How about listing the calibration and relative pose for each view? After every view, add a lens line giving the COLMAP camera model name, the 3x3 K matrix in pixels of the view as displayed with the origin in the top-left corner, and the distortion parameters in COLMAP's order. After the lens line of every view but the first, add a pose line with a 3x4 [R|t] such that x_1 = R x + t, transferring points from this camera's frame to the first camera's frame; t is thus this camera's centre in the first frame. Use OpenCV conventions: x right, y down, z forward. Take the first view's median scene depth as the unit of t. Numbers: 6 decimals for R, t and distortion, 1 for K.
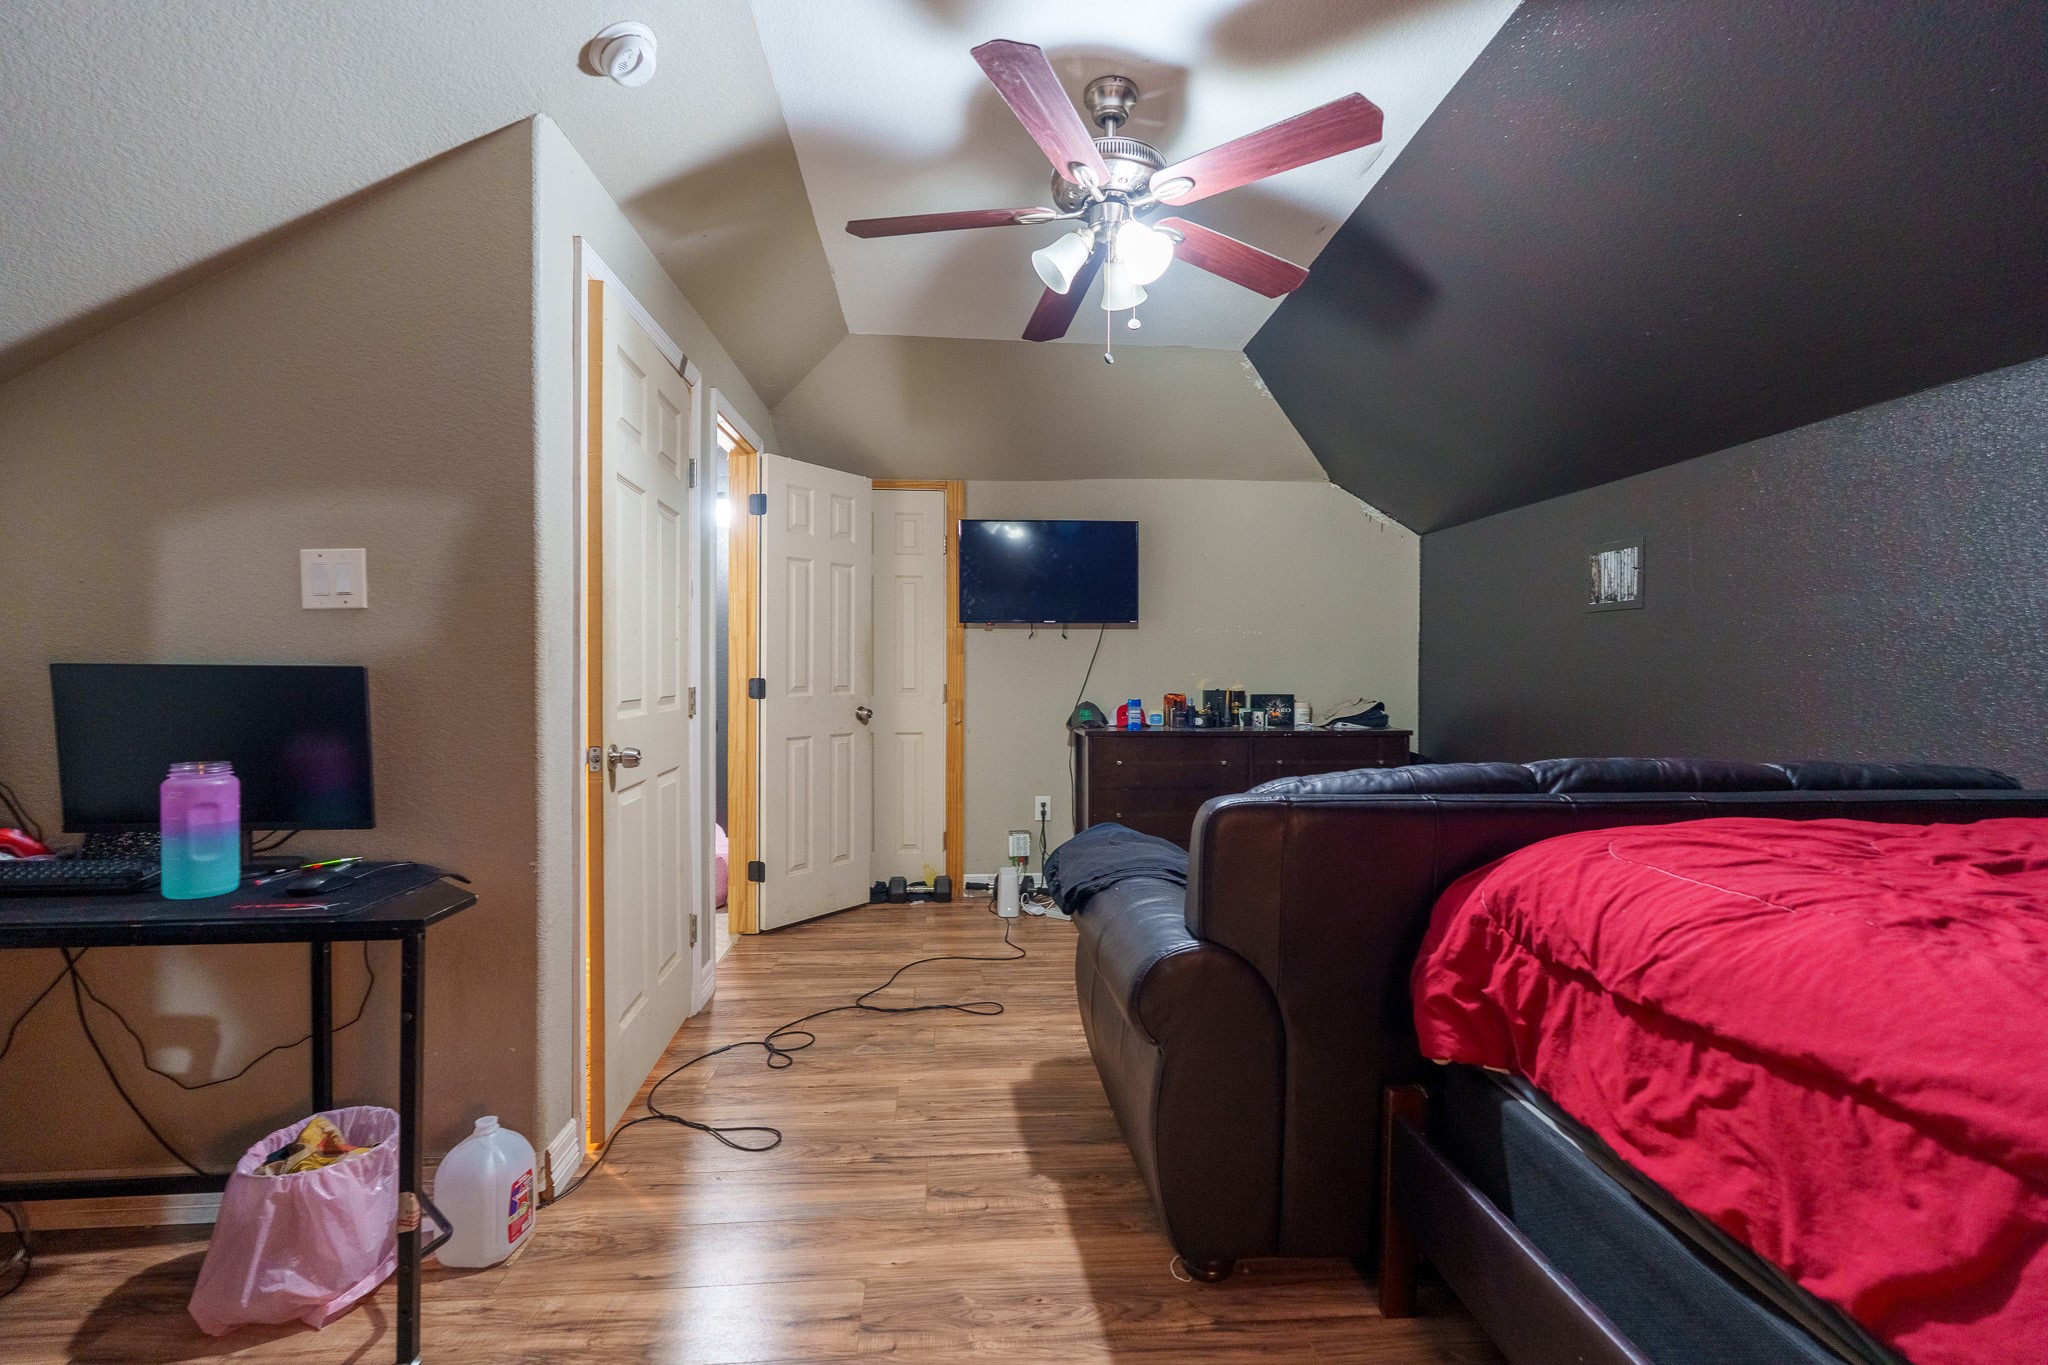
lens RADIAL K [[887.5, 0, 1024.0], [0, 887.5, 682.5], [0, 0, 1]] dist [-0.001672, -0.000309]
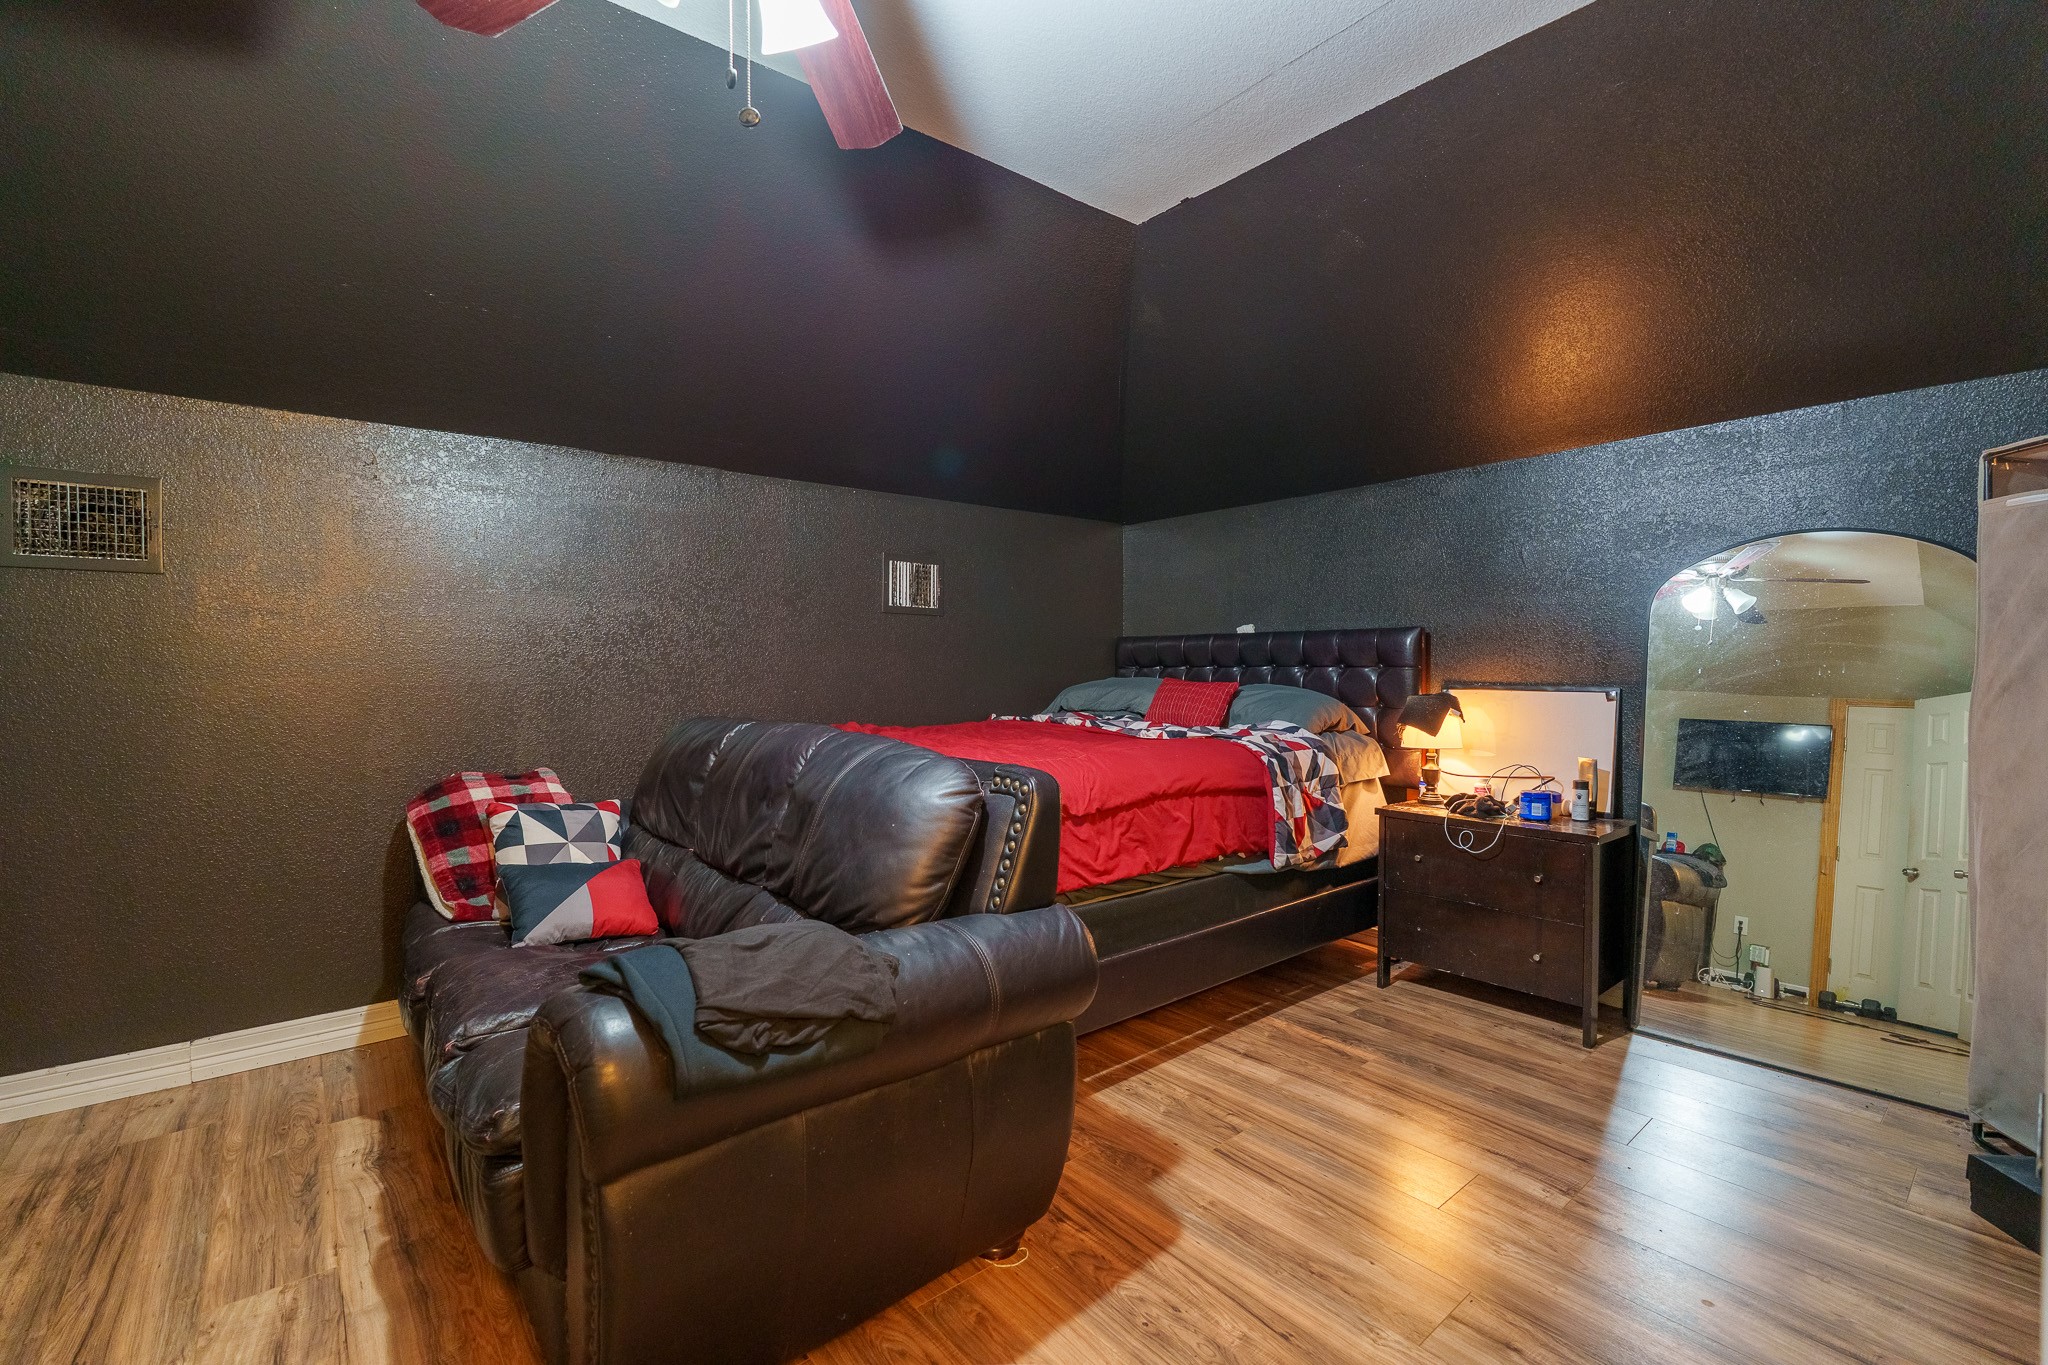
lens RADIAL K [[887.5, 0, 1024.0], [0, 887.5, 682.5], [0, 0, 1]] dist [-0.001672, -0.000309]
pose [[-0.571694, -0.023773, 0.820123, -0.982676], [0.010159, 0.999298, 0.036049, -0.034810], [-0.820404, 0.028941, -0.571051, 2.390883]]
